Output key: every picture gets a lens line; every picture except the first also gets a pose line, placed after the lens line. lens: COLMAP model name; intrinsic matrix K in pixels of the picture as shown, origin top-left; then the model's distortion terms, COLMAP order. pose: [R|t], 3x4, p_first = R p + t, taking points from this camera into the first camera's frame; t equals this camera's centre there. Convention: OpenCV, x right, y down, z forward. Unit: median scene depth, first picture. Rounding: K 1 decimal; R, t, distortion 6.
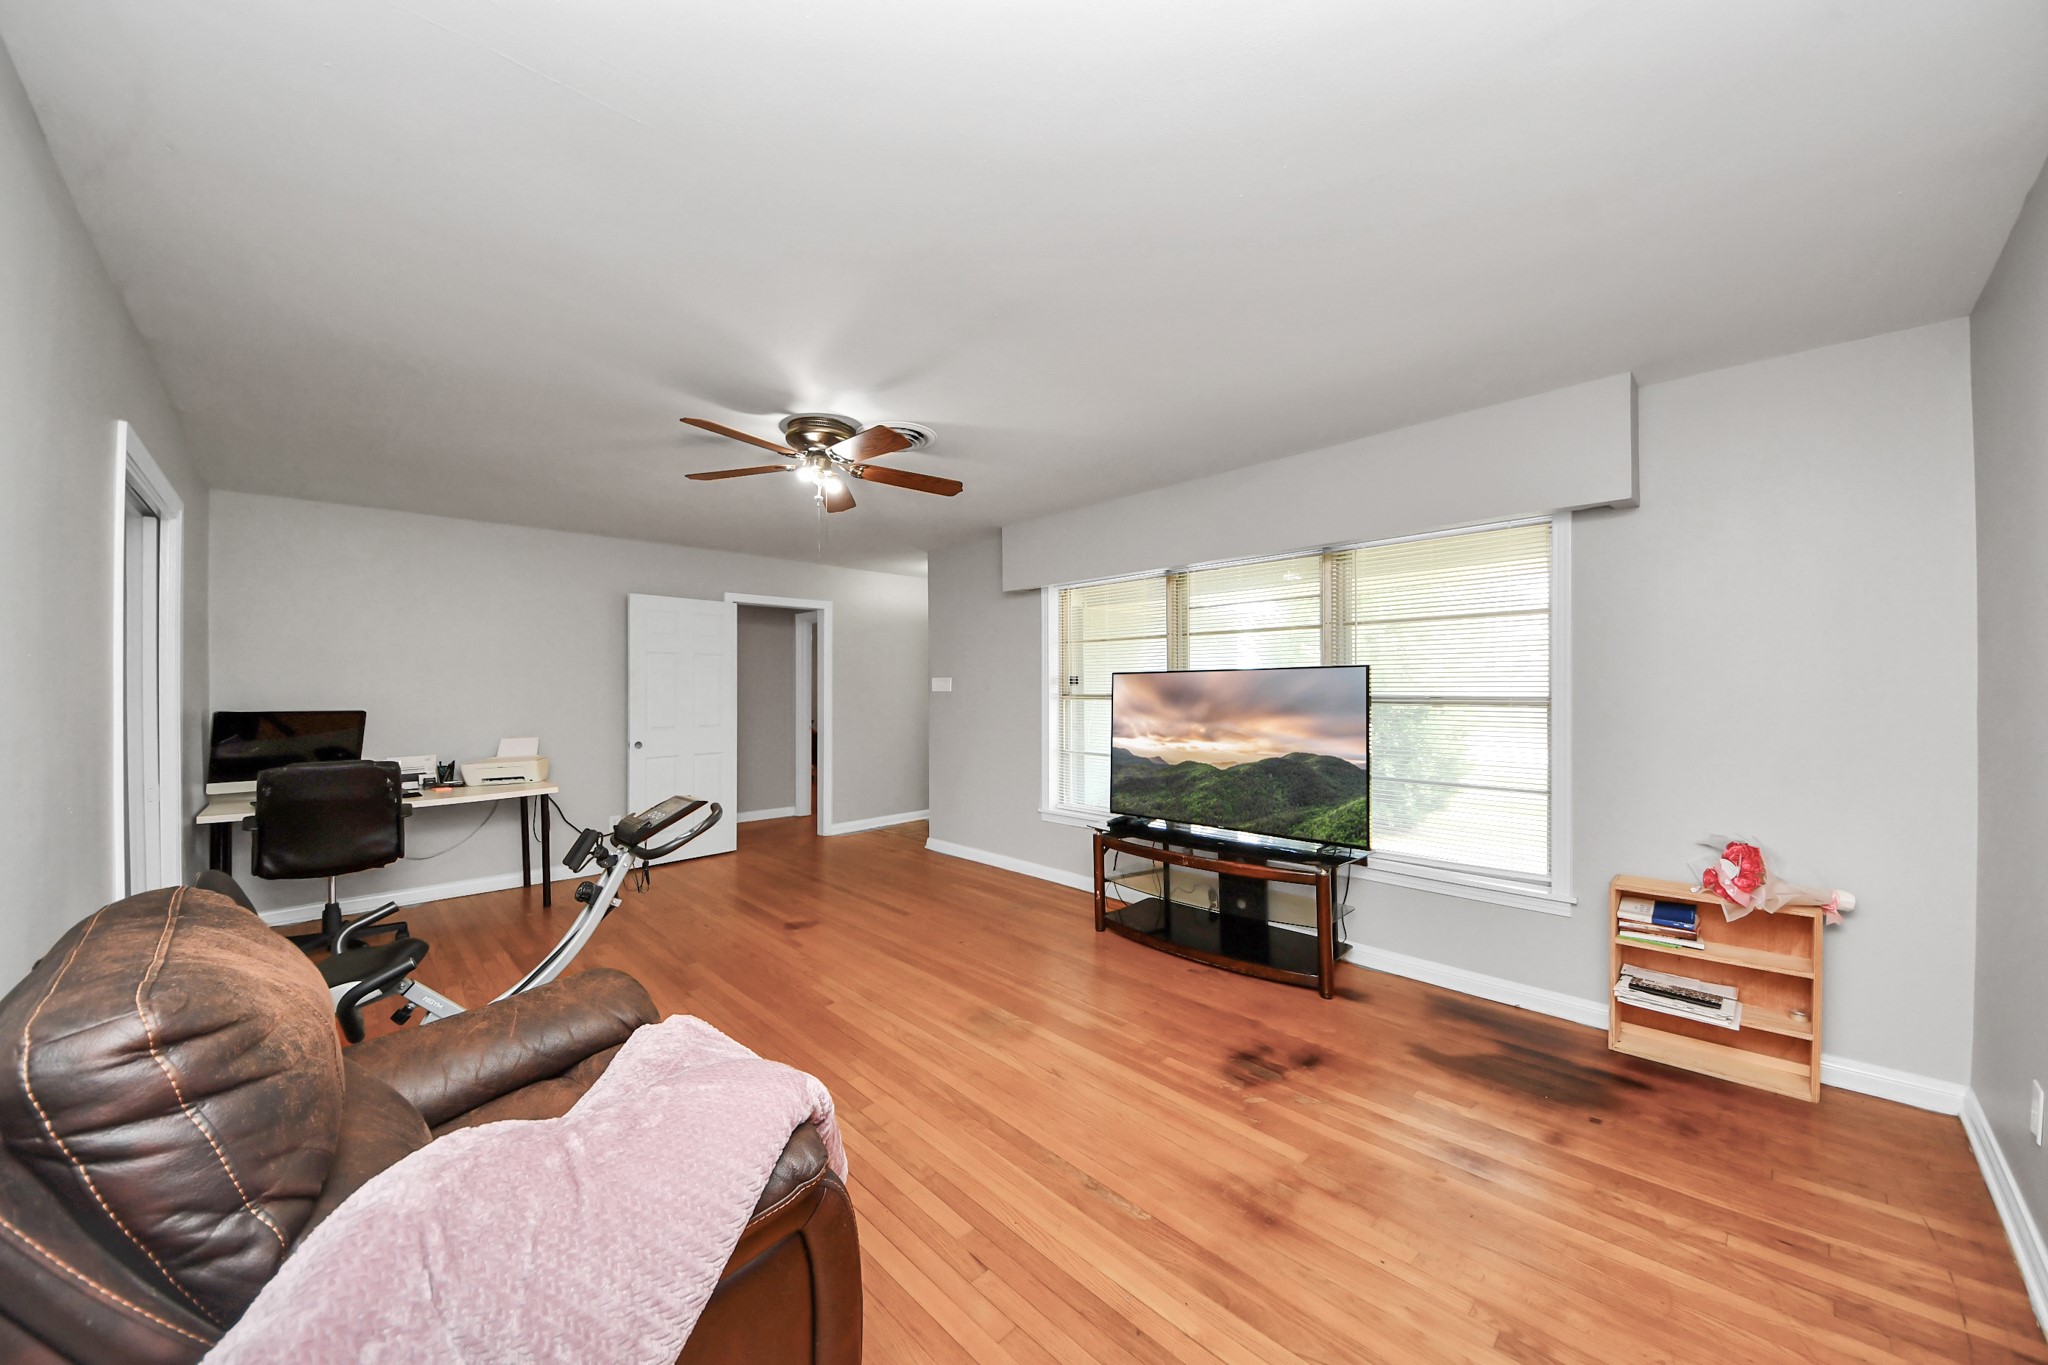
lens RADIAL K [[732.8, 0, 1012.6], [0, 732.8, 690.1], [0, 0, 1]] dist [0.025149, -0.019613]
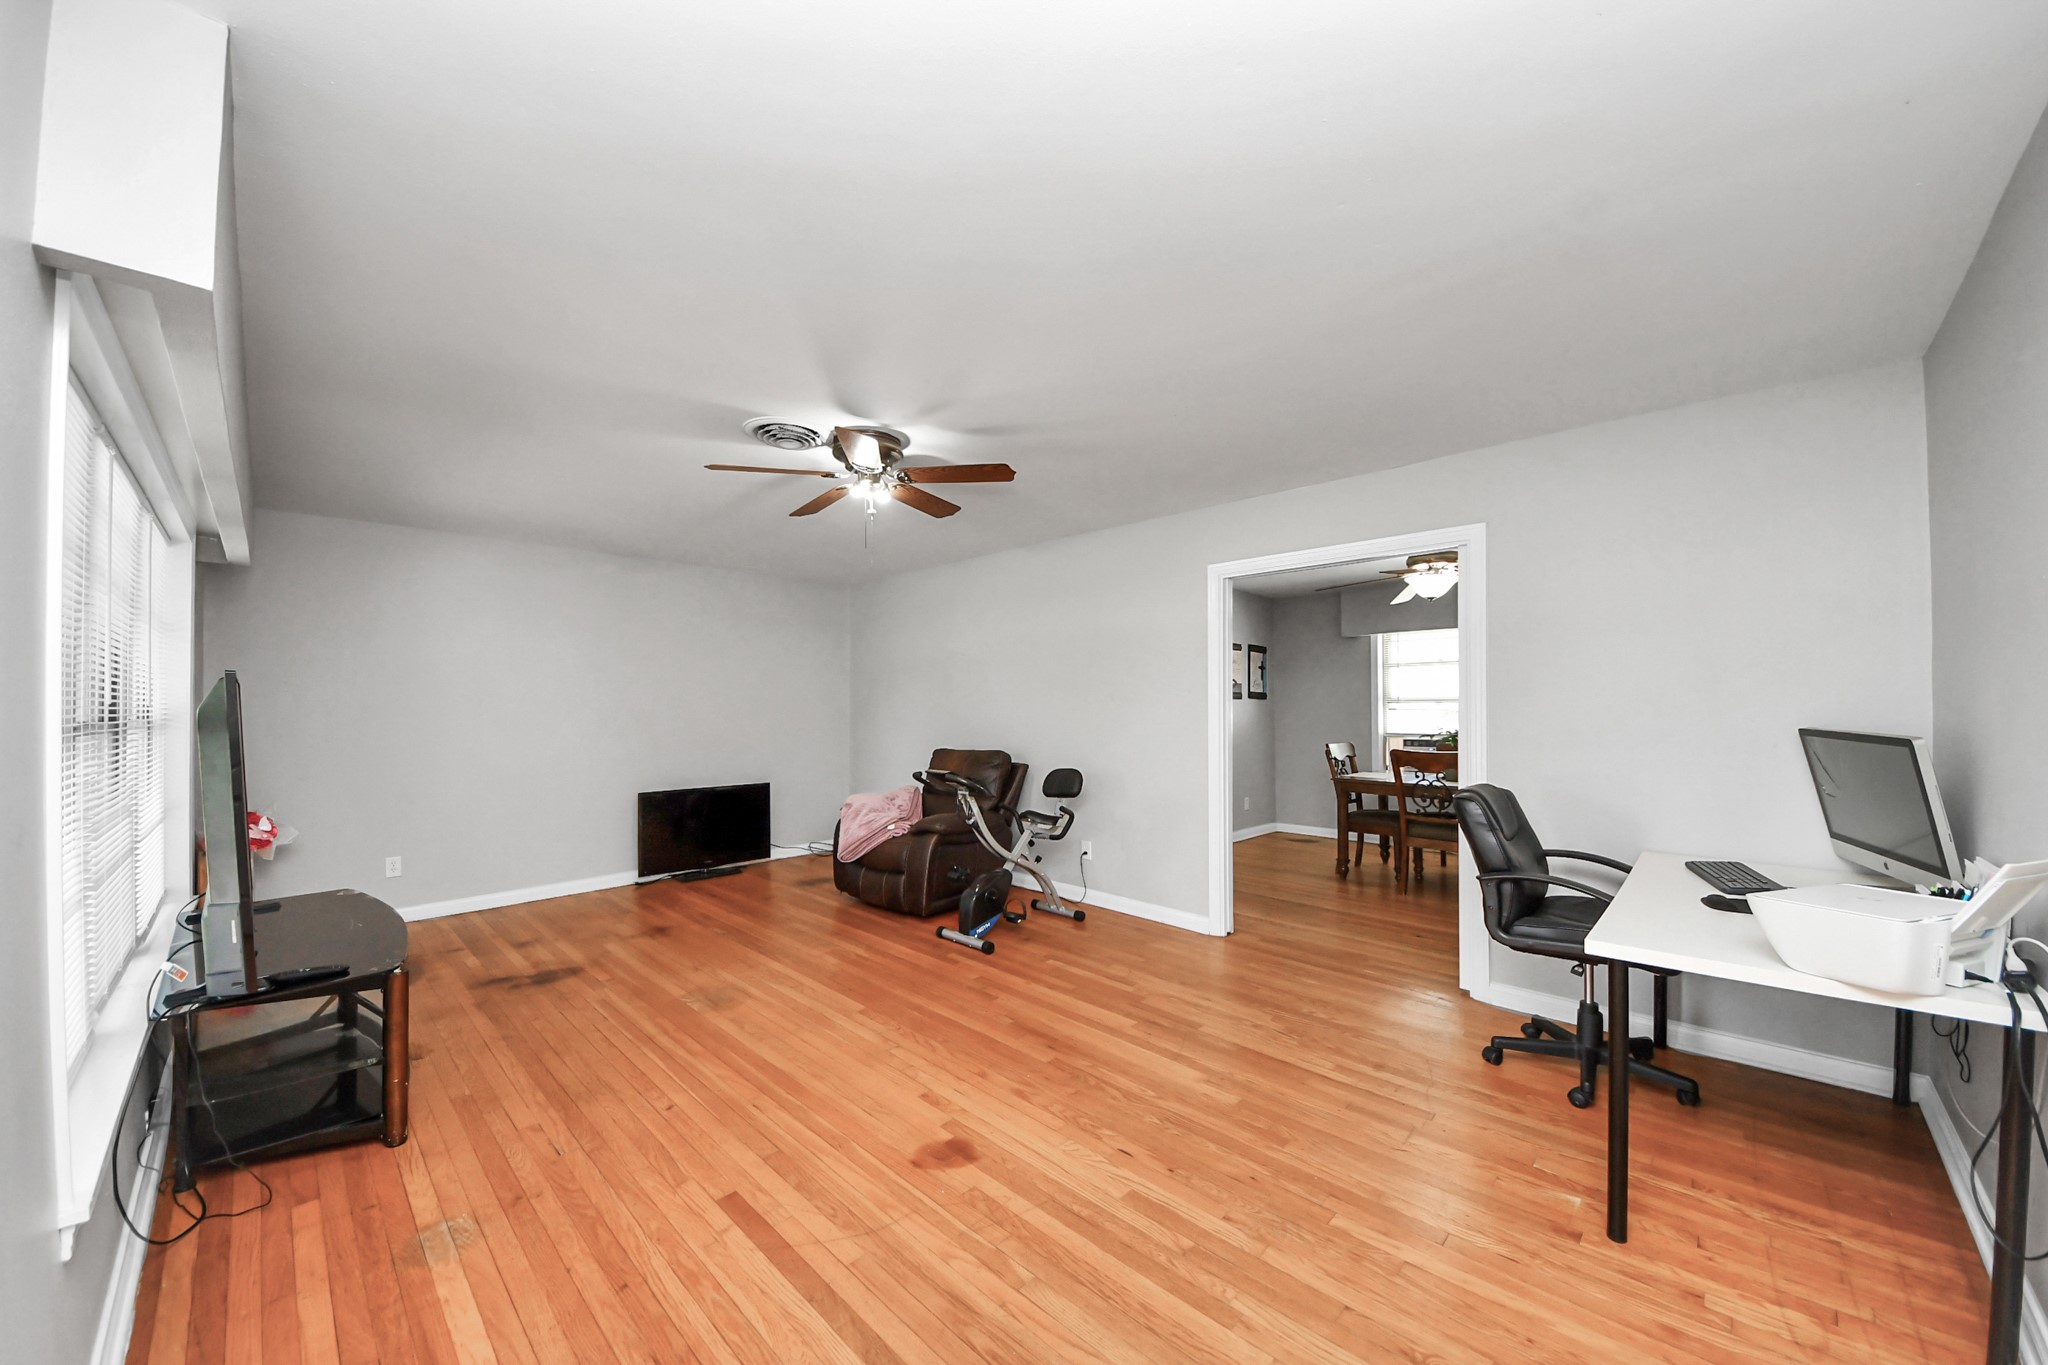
lens RADIAL K [[732.8, 0, 1012.6], [0, 732.8, 690.1], [0, 0, 1]] dist [0.025149, -0.019613]
pose [[-0.999458, 0.007990, -0.031925, -0.437302], [0.008365, 0.999898, -0.011613, -0.009354], [0.031829, -0.011873, -0.999423, 2.072847]]
